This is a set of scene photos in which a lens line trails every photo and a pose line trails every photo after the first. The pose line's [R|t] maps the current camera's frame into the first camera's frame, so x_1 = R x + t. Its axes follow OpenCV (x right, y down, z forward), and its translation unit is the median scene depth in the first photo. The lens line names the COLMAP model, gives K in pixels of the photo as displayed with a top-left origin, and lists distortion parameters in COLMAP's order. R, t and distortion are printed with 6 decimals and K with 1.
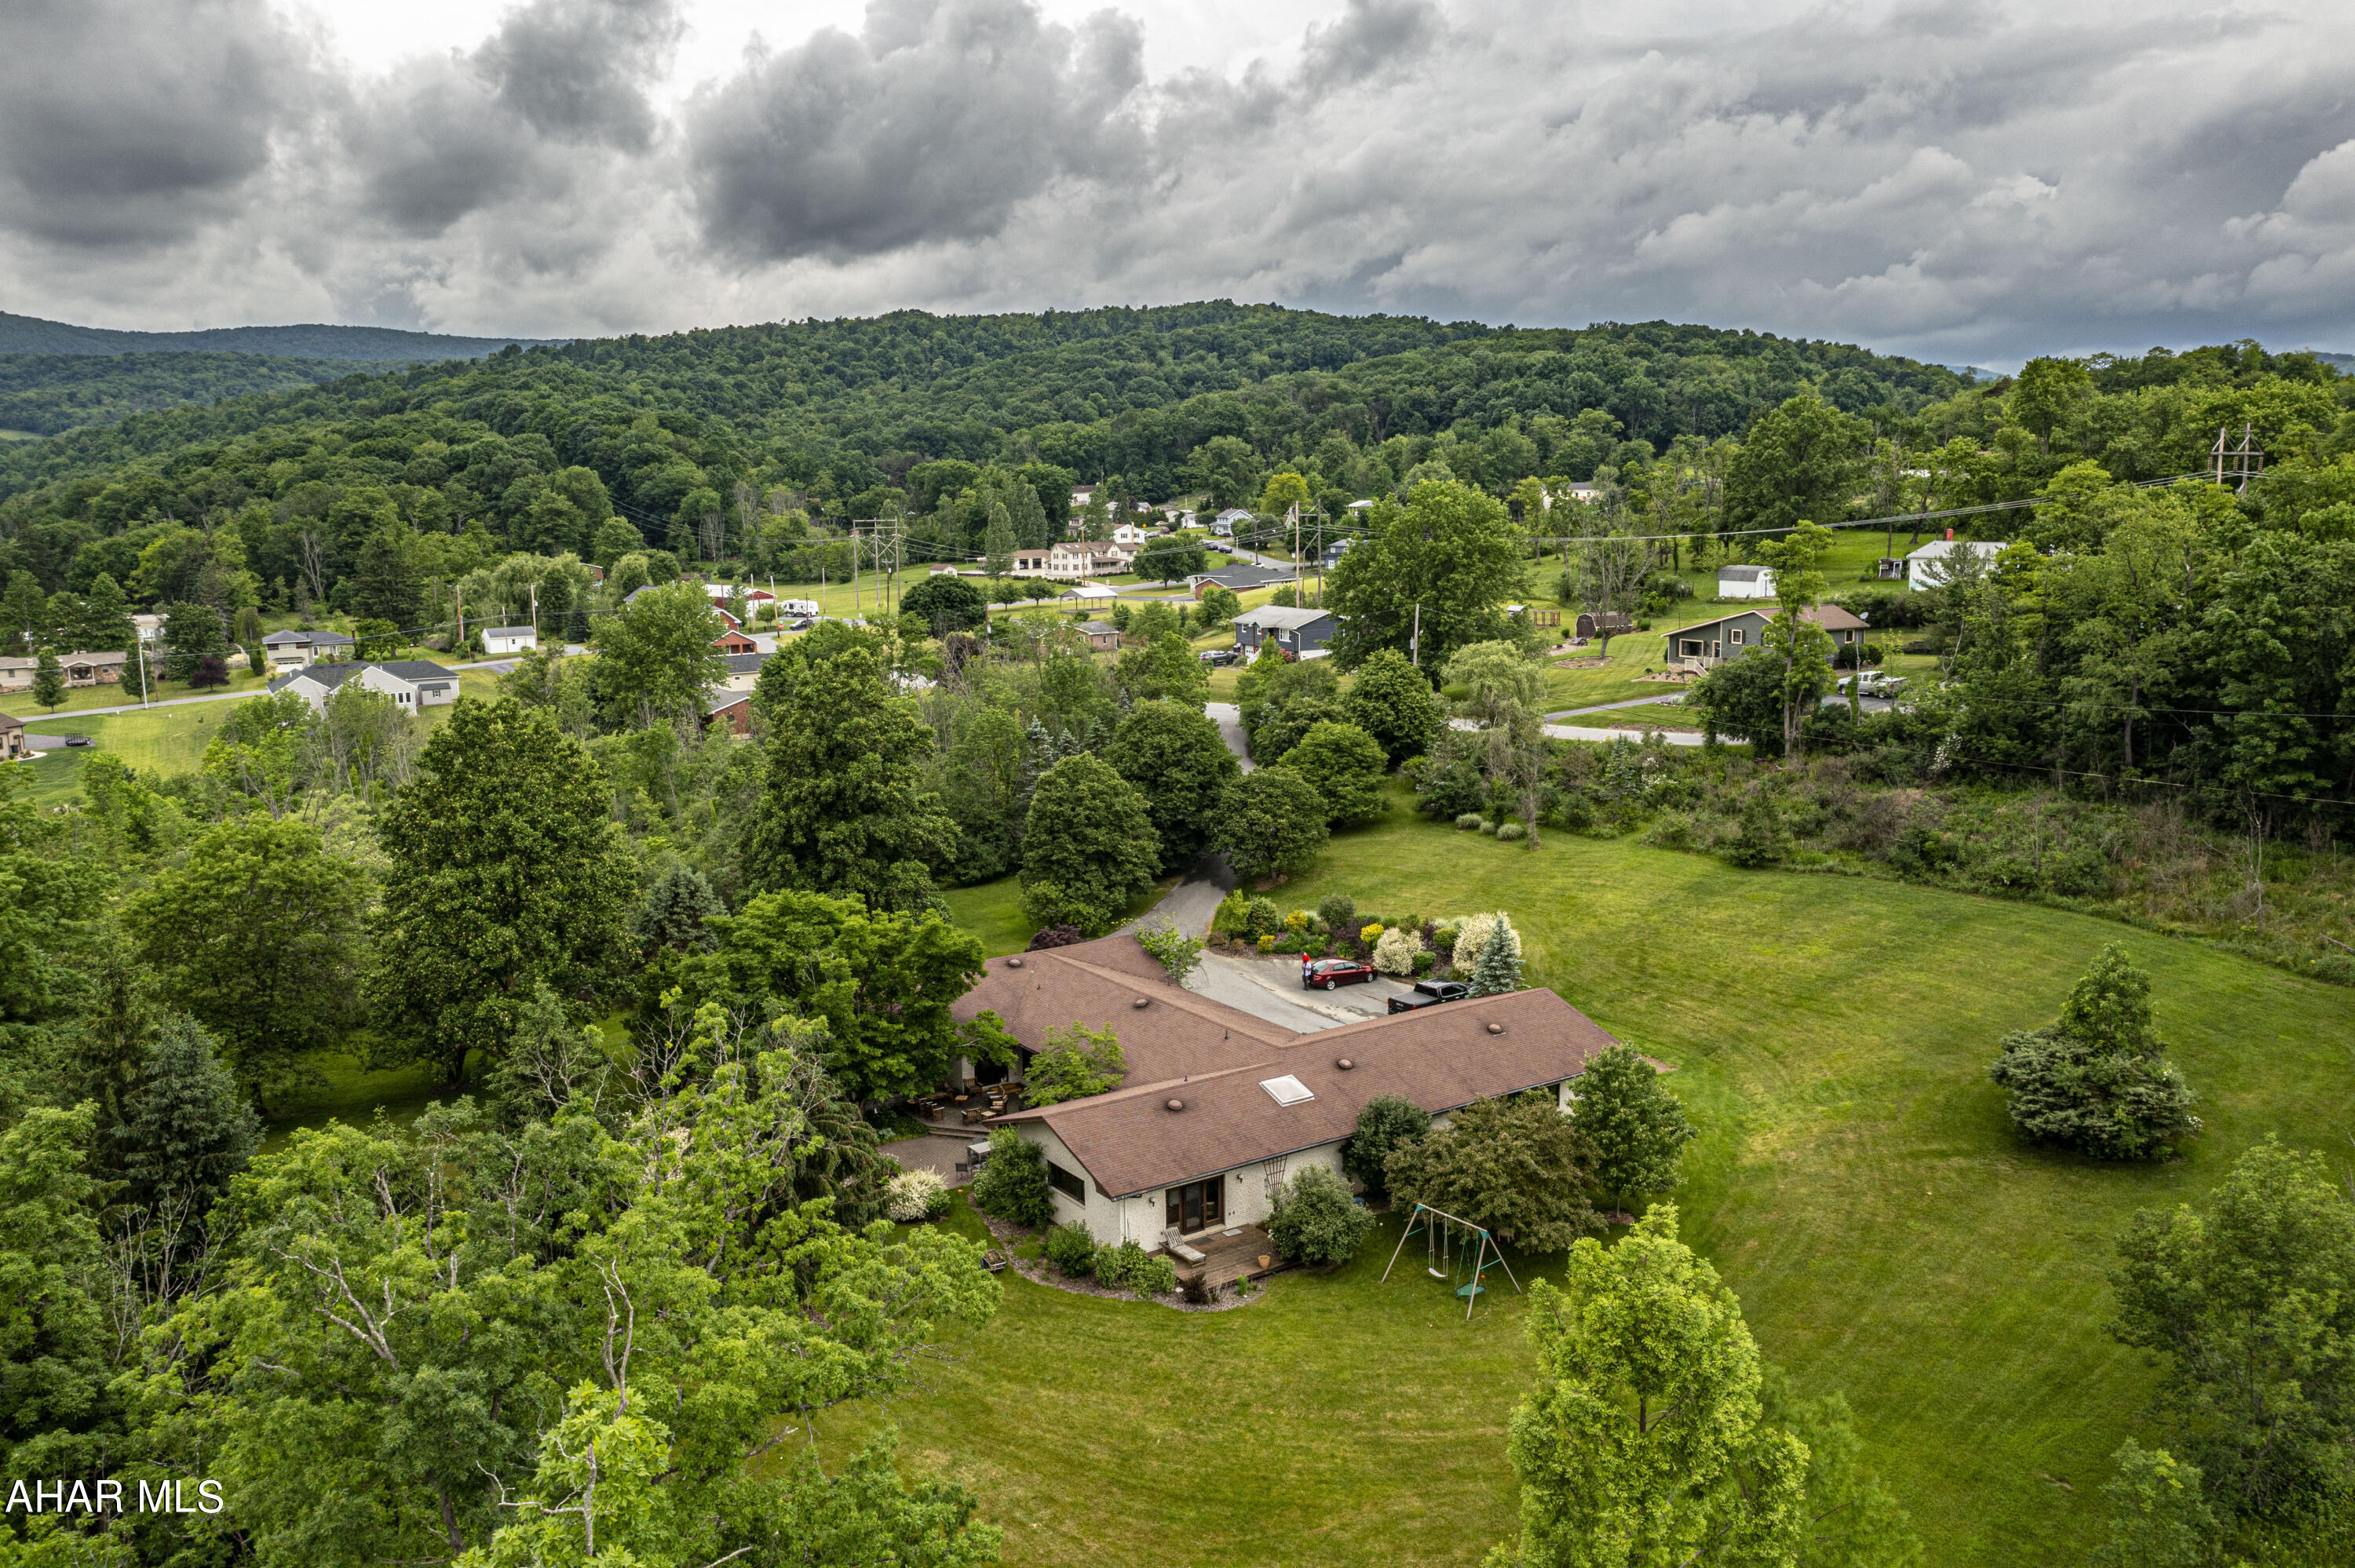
lens RADIAL K [[1844.0, 0, 1167.5], [0, 1844.0, 788.3], [0, 0, 1]] dist [-0.026755, -0.001676]
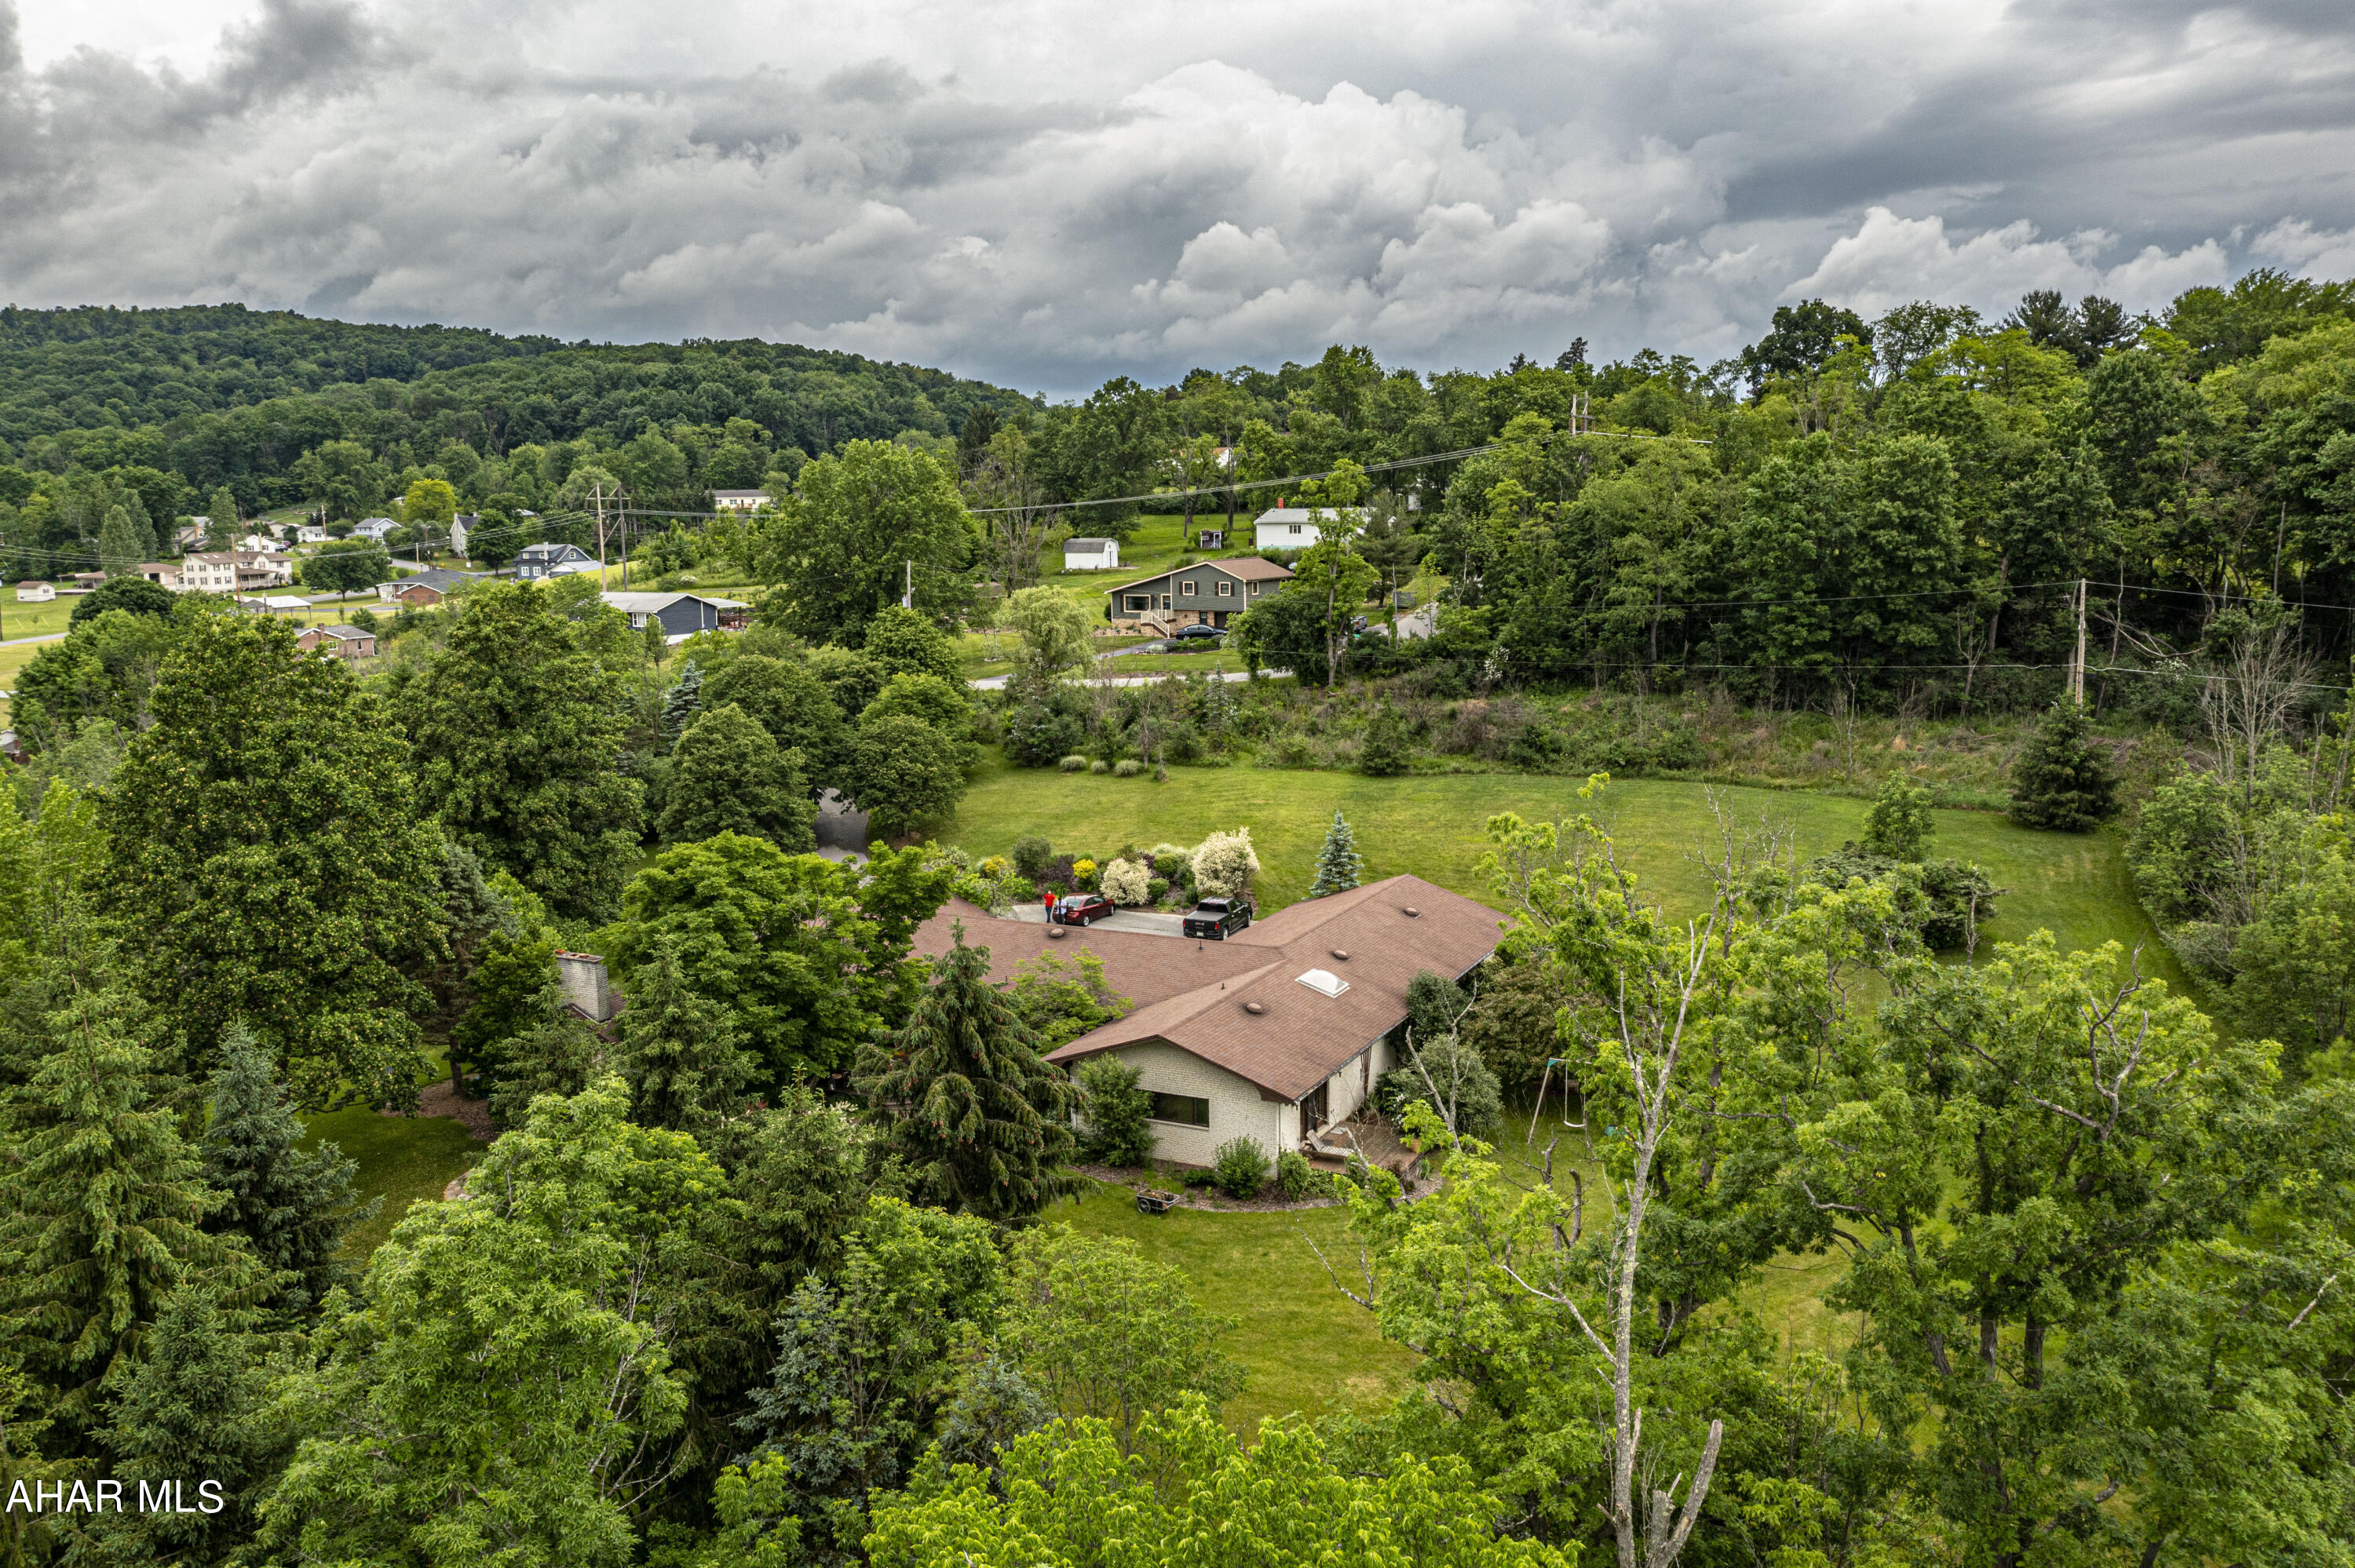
lens RADIAL K [[1844.0, 0, 1170.2], [0, 1844.0, 786.4], [0, 0, 1]] dist [-0.026755, -0.001676]
pose [[0.869082, -0.073886, 0.489118, -0.301854], [0.082743, 0.996565, 0.003521, 0.034322], [-0.487698, 0.037411, 0.872210, 0.133455]]
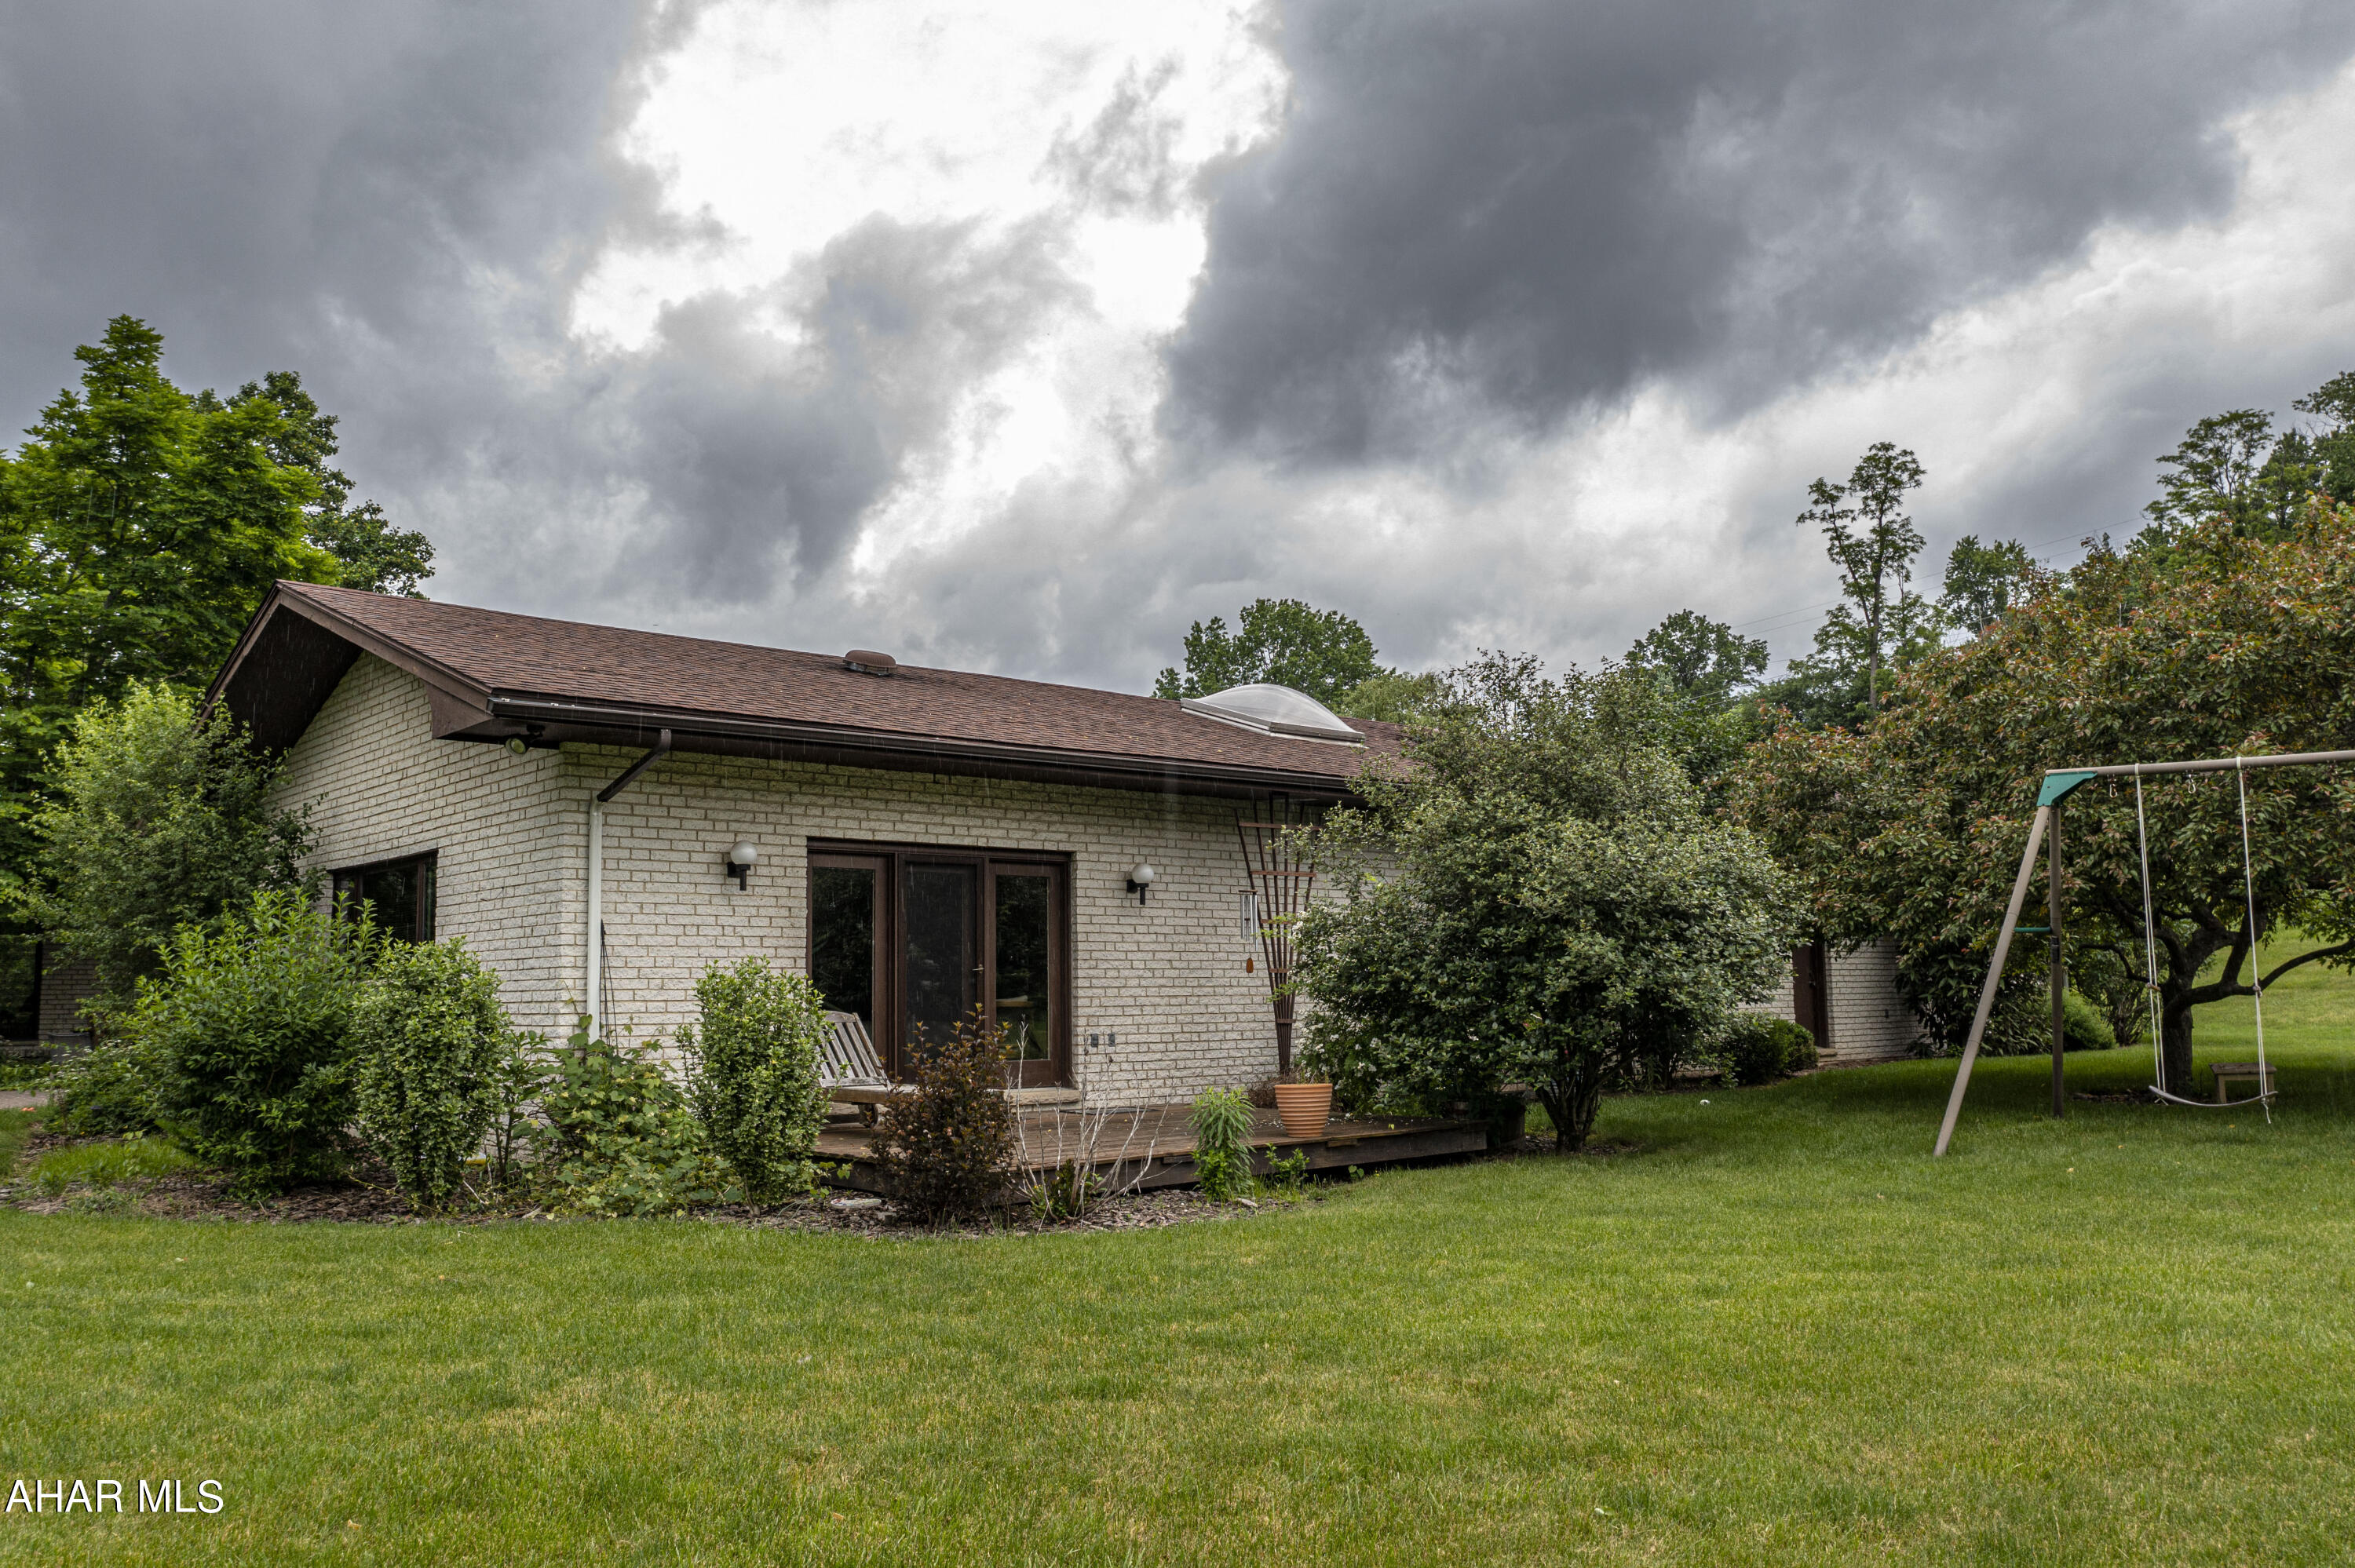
lens RADIAL K [[1844.0, 0, 1173.5], [0, 1844.0, 781.7], [0, 0, 1]] dist [-0.026755, -0.001676]
pose [[0.990368, 0.019285, 0.137110, 0.007015], [0.020176, 0.959581, -0.280707, 0.164588], [-0.136982, 0.280770, 0.949950, 0.478355]]
